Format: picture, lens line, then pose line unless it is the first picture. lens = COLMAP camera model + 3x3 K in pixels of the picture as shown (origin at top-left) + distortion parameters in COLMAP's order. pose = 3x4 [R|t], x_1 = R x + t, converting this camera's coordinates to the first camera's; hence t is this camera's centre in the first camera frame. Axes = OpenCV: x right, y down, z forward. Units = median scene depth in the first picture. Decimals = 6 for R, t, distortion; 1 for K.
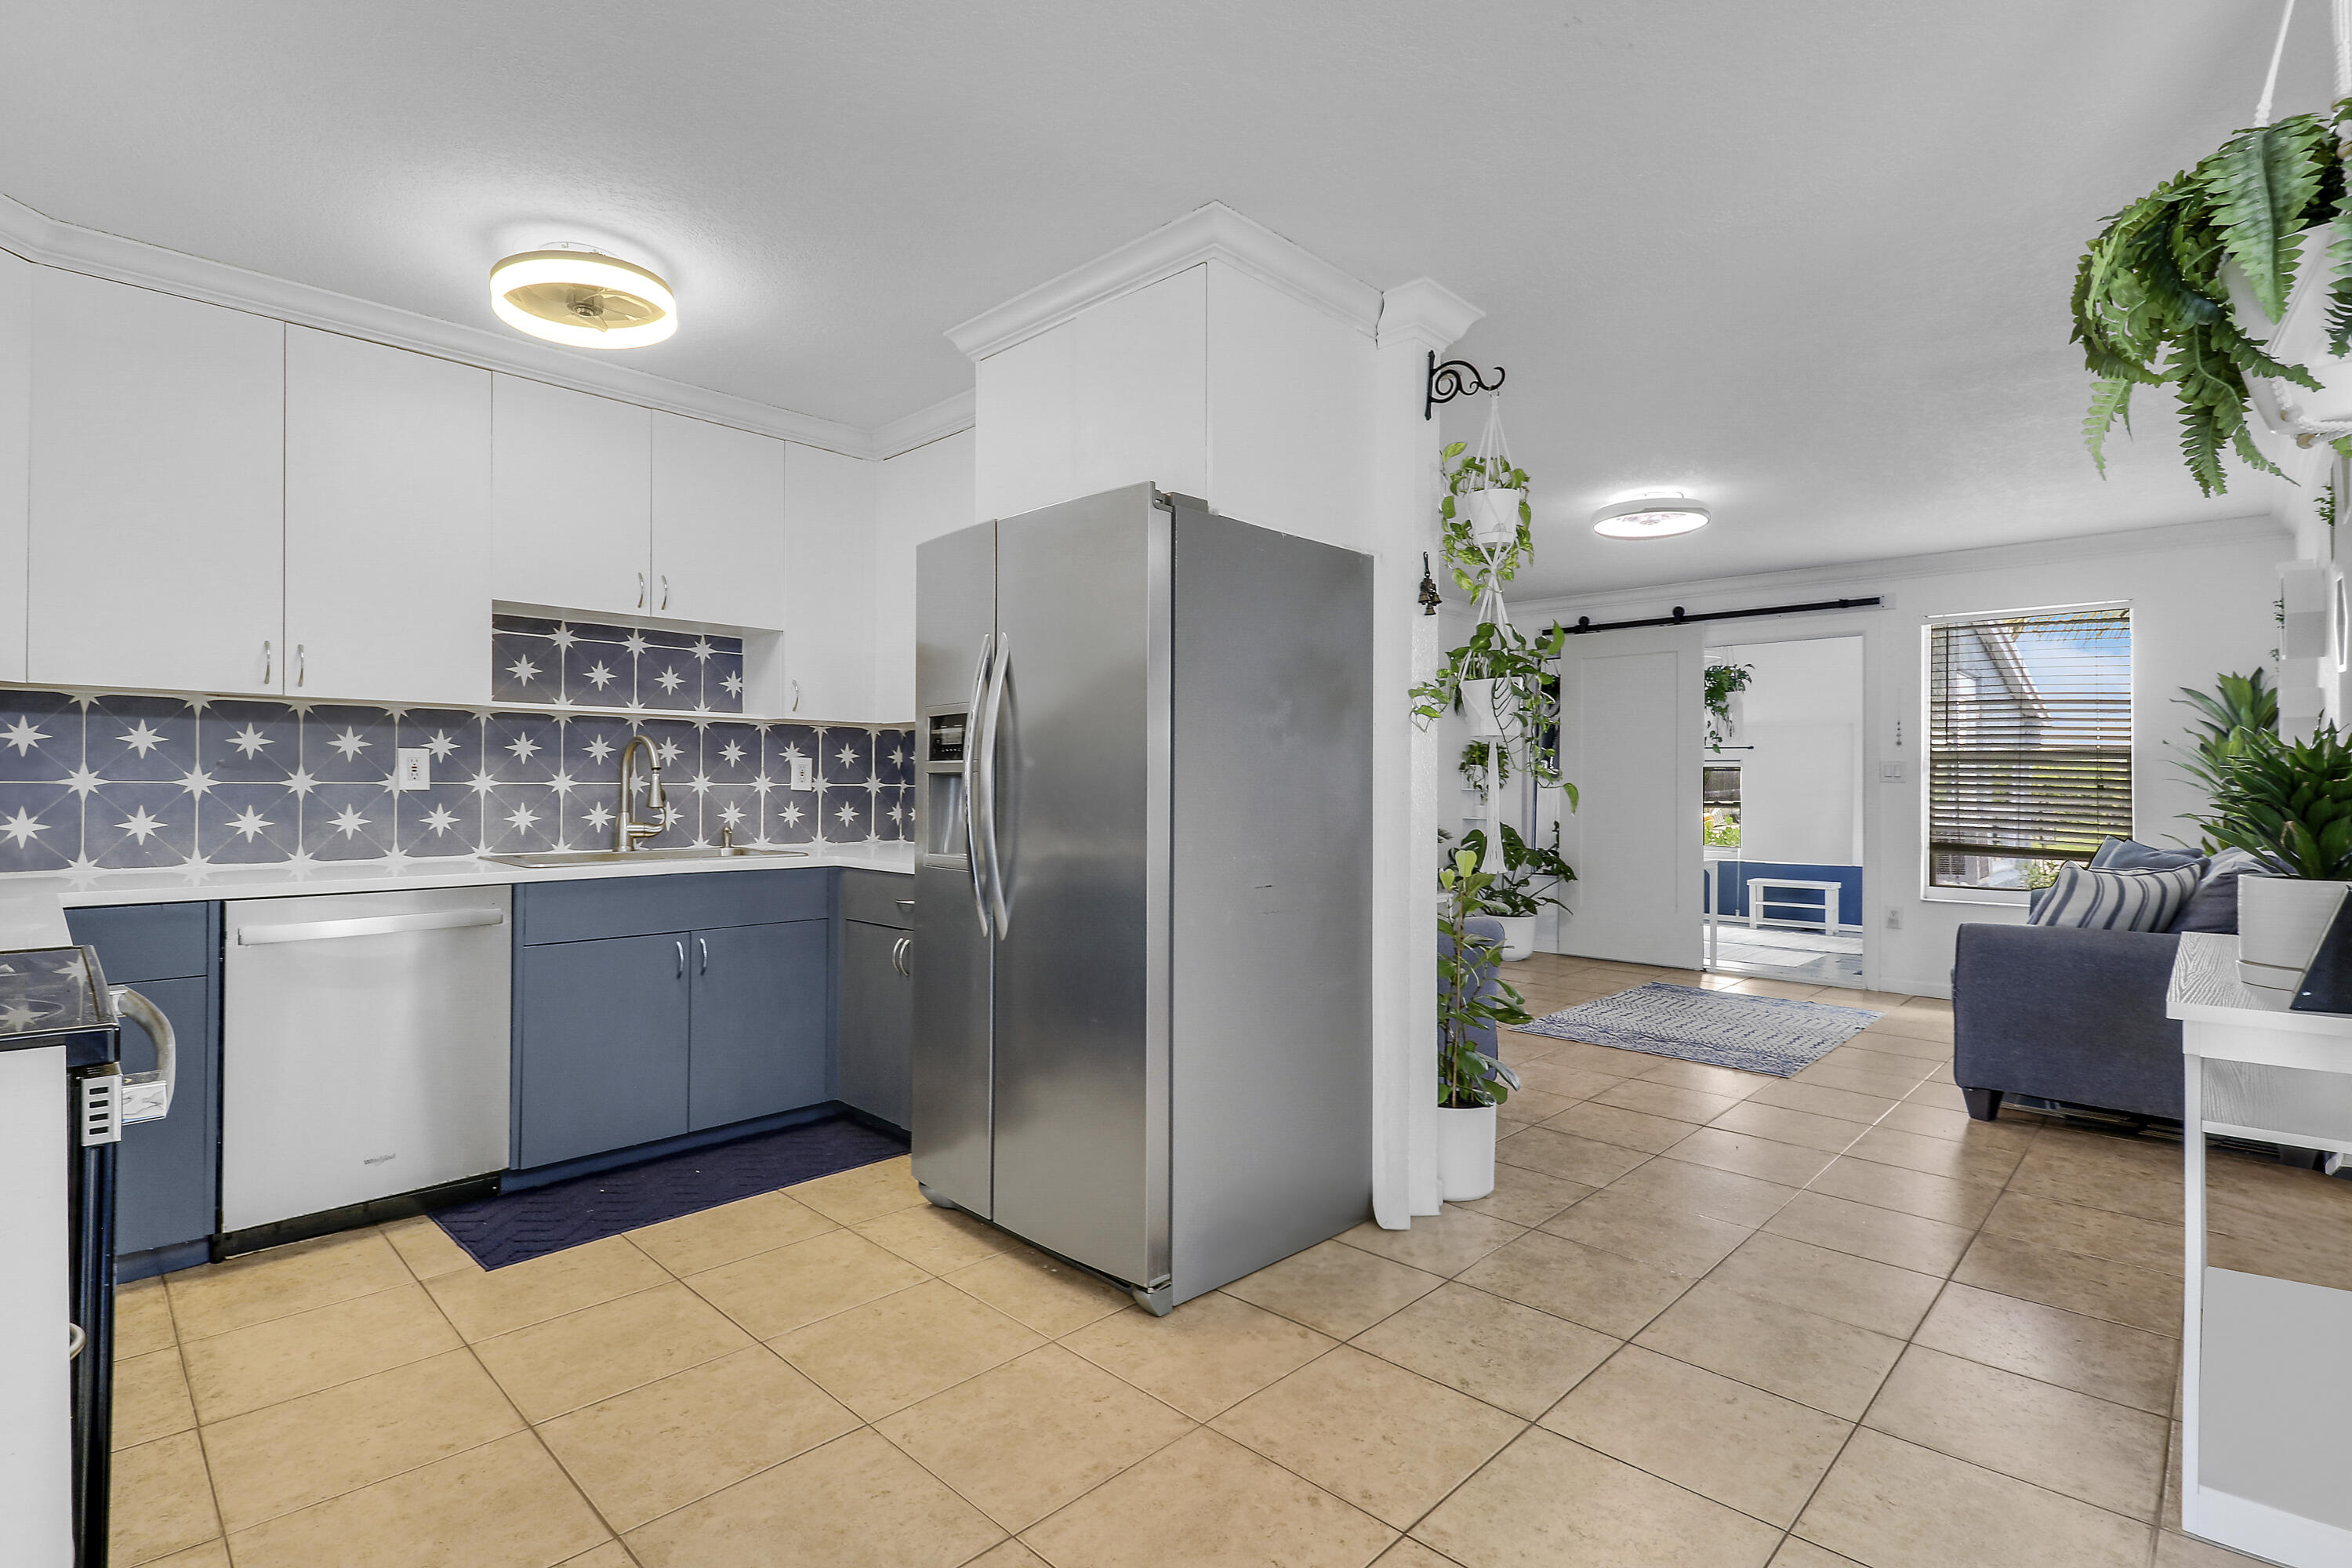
lens RADIAL K [[1126.4, 0, 1176.0], [0, 1126.4, 784.0], [0, 0, 1]] dist [0.001416, -0.000067]
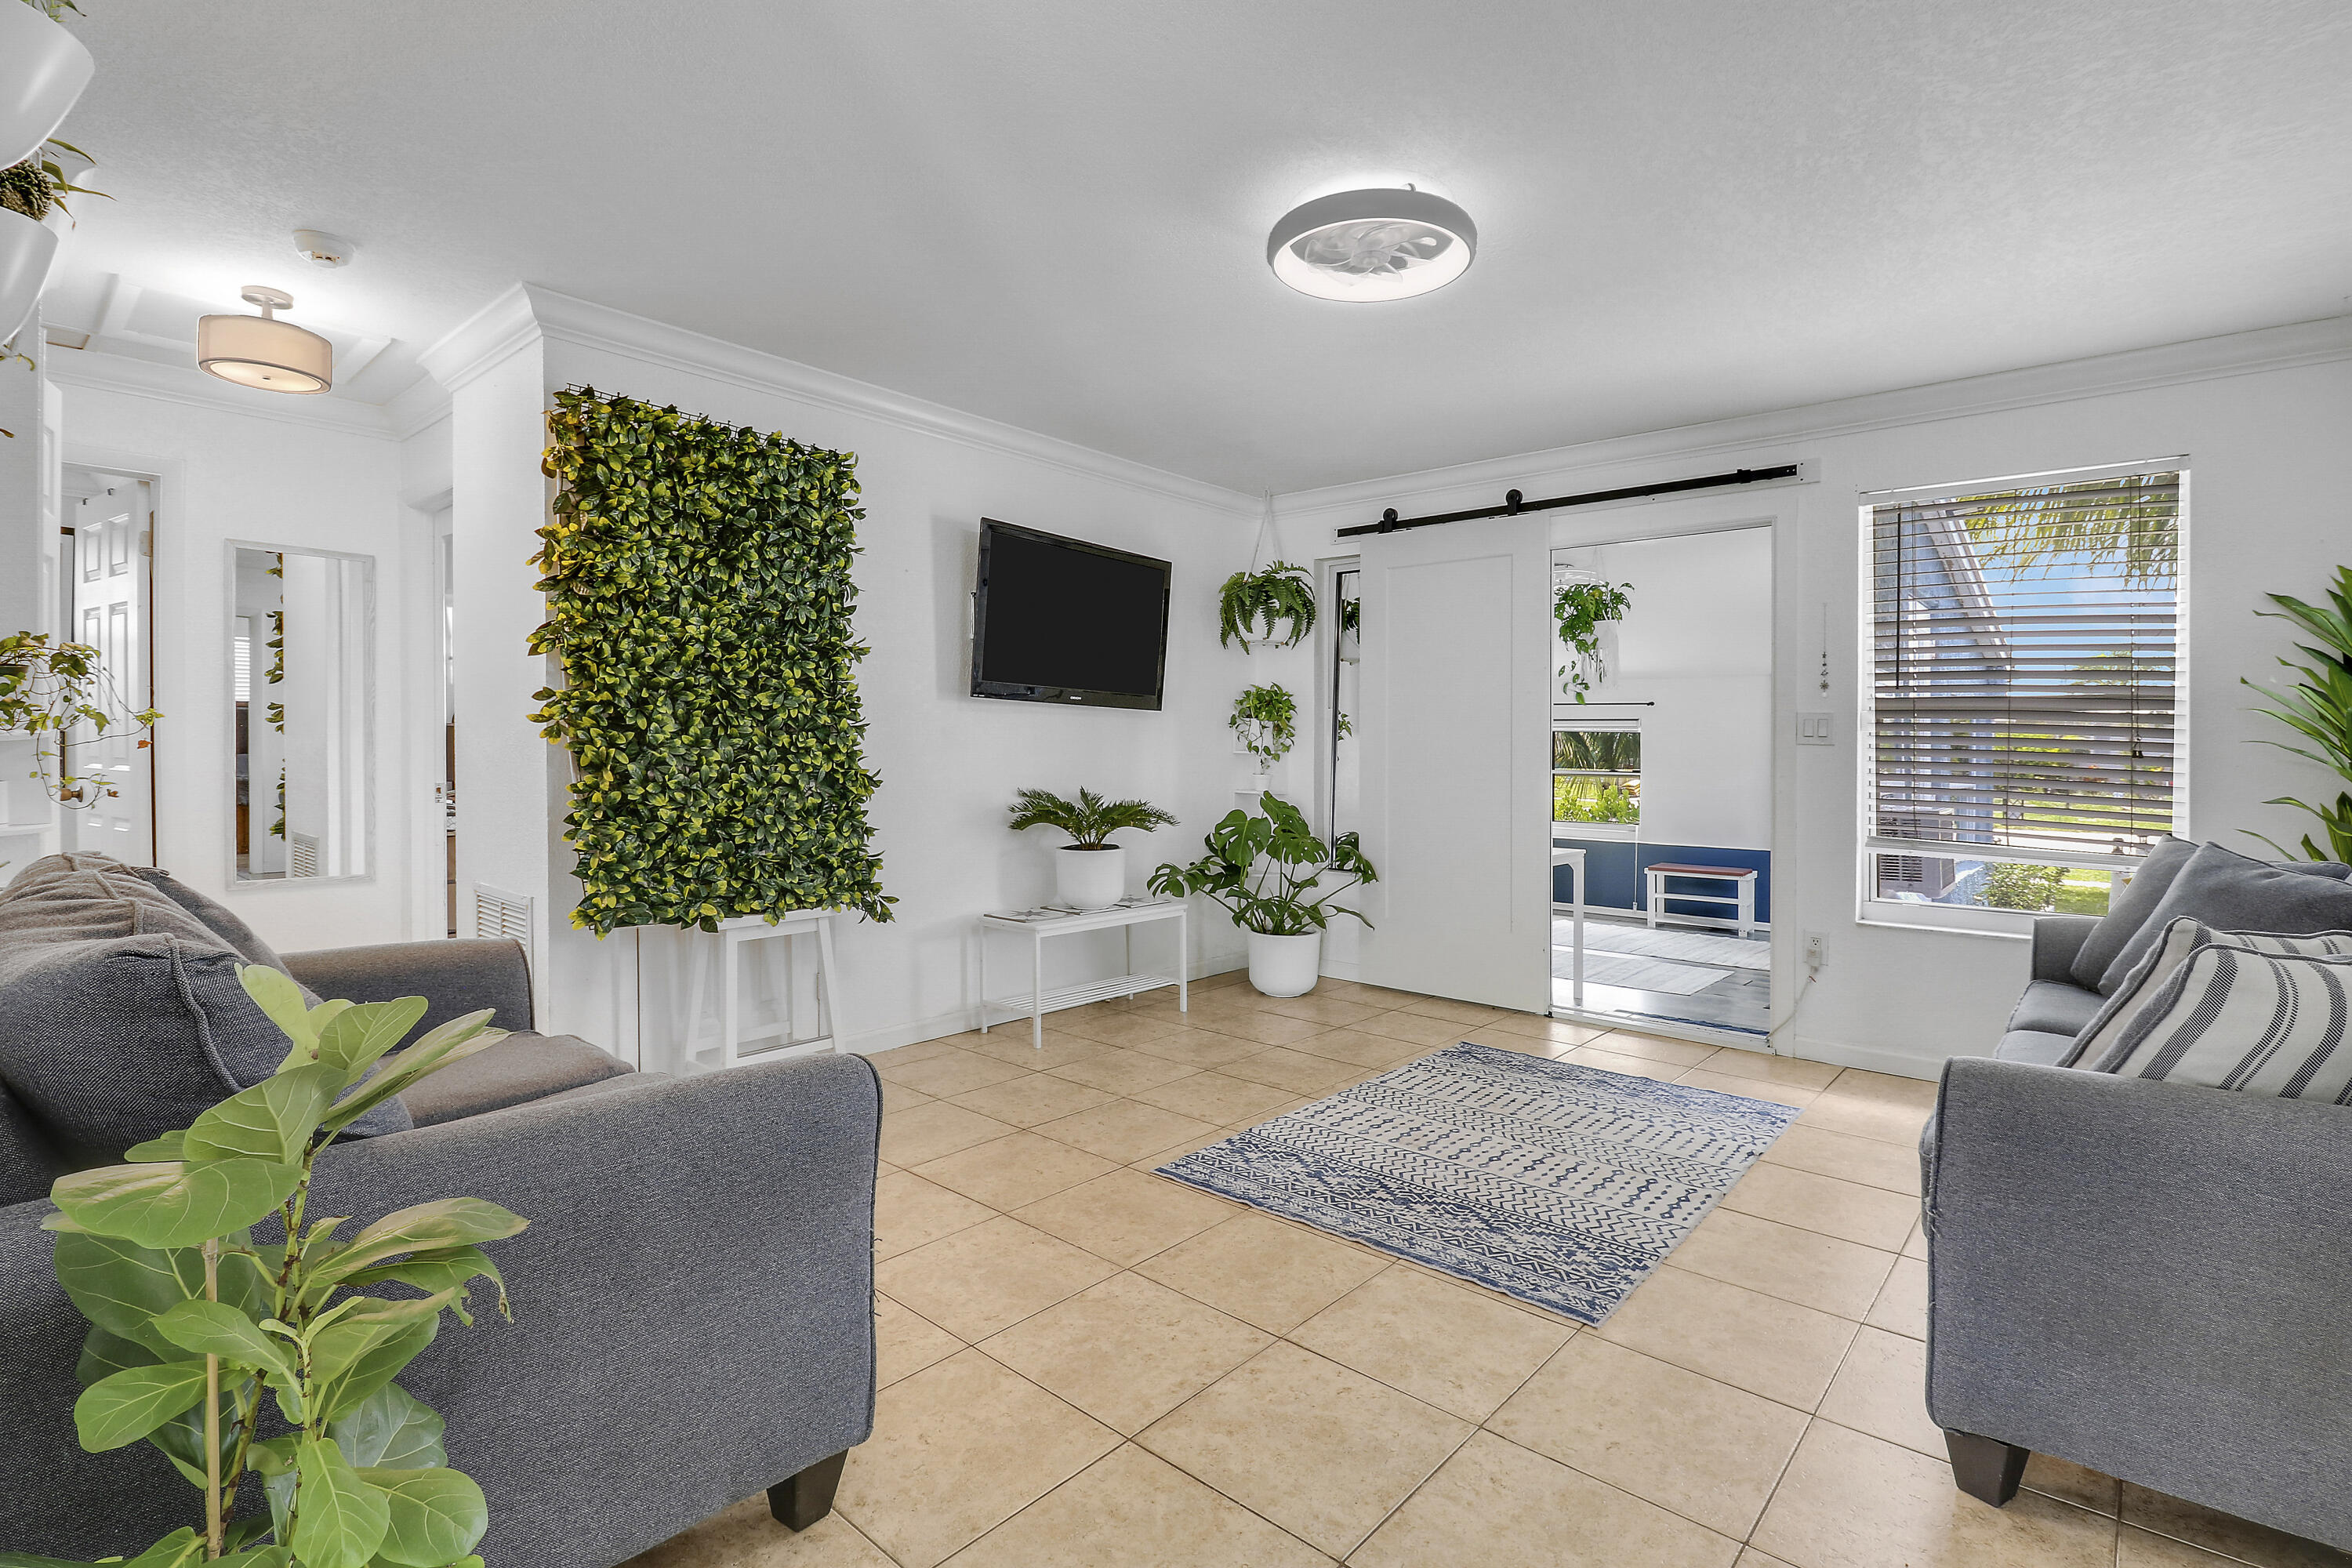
lens RADIAL K [[1131.7, 0, 1137.0], [0, 1131.7, 747.9], [0, 0, 1]] dist [-0.016355, 0.000045]
pose [[0.999818, 0.008230, 0.017222, 0.194653], [-0.008236, 0.999966, 0.000294, 0.002513], [-0.017219, -0.000436, 0.999852, 0.297706]]
